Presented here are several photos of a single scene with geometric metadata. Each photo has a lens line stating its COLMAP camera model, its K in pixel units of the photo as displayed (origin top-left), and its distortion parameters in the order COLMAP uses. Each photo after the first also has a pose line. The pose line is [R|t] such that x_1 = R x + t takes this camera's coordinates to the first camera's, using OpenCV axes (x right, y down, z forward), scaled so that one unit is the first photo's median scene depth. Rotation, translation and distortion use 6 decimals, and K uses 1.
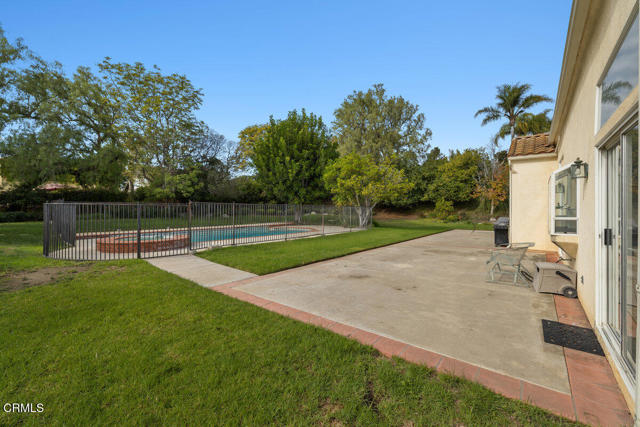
lens RADIAL K [[268.3, 0, 319.4], [0, 268.3, 207.0], [0, 0, 1]] dist [-0.003692, -0.000543]
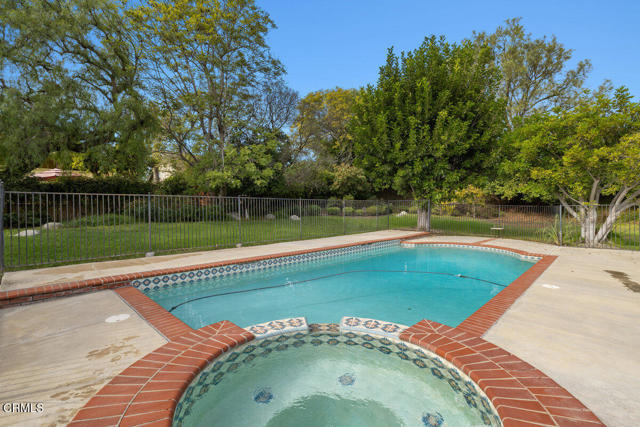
lens RADIAL K [[289.2, 0, 319.1], [0, 289.2, 206.4], [0, 0, 1]] dist [-0.008350, -0.000214]
pose [[0.996278, 0.005769, -0.086005, -0.230934], [-0.004822, 0.999926, 0.011209, -0.003072], [0.086064, -0.010753, 0.996232, 0.298803]]
